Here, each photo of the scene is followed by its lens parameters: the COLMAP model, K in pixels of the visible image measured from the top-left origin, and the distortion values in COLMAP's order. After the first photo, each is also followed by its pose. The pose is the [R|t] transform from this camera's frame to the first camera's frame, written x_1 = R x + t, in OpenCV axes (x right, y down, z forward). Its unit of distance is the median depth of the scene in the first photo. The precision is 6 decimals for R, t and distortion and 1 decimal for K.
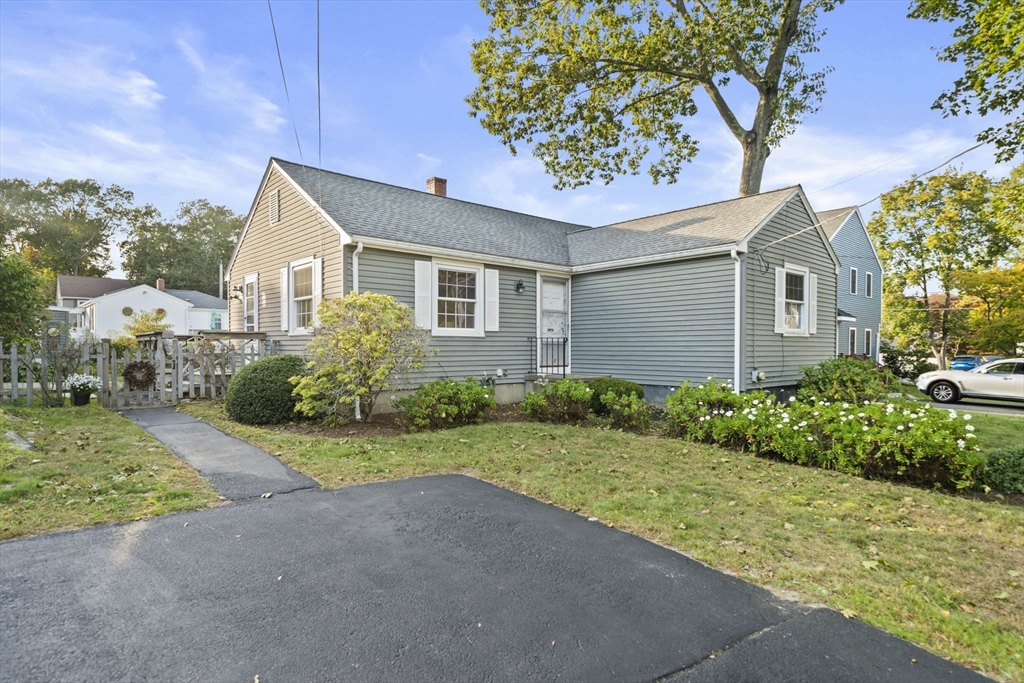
lens RADIAL K [[566.7, 0, 515.3], [0, 566.7, 350.9], [0, 0, 1]] dist [0.002711, 0.001246]
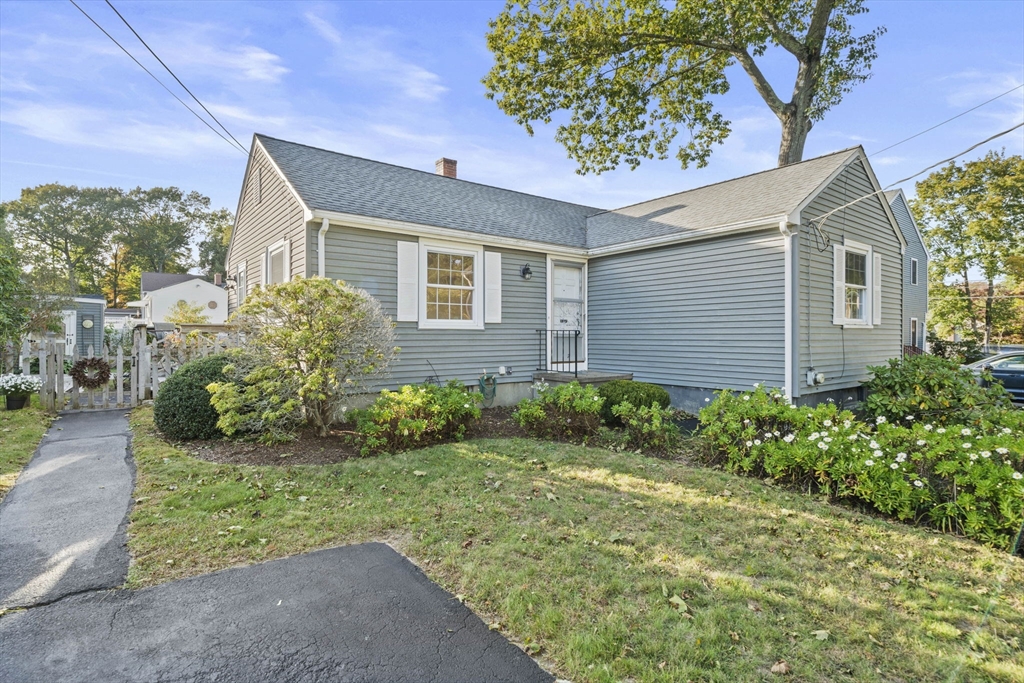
lens RADIAL K [[516.7, 0, 515.3], [0, 516.7, 330.5], [0, 0, 1]] dist [0.000291, 0.000313]
pose [[0.997068, -0.001291, -0.076507, 0.053538], [0.000128, 0.999884, -0.015201, -0.010888], [0.076518, 0.015147, 0.996953, 0.208451]]
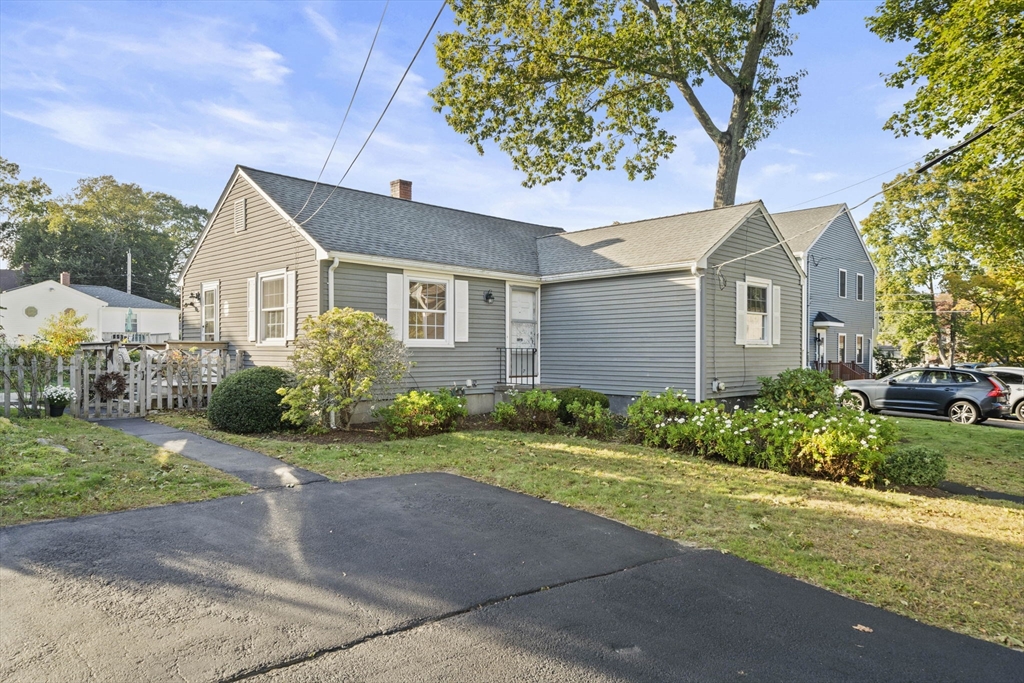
lens RADIAL K [[680.5, 0, 512.0], [0, 680.5, 341.5], [0, 0, 1]] dist [0.001403, -0.001512]
pose [[0.998627, 0.001793, 0.052354, -0.014753], [-0.000782, 0.999813, -0.019330, -0.011990], [-0.052379, 0.019262, 0.998442, -0.205636]]
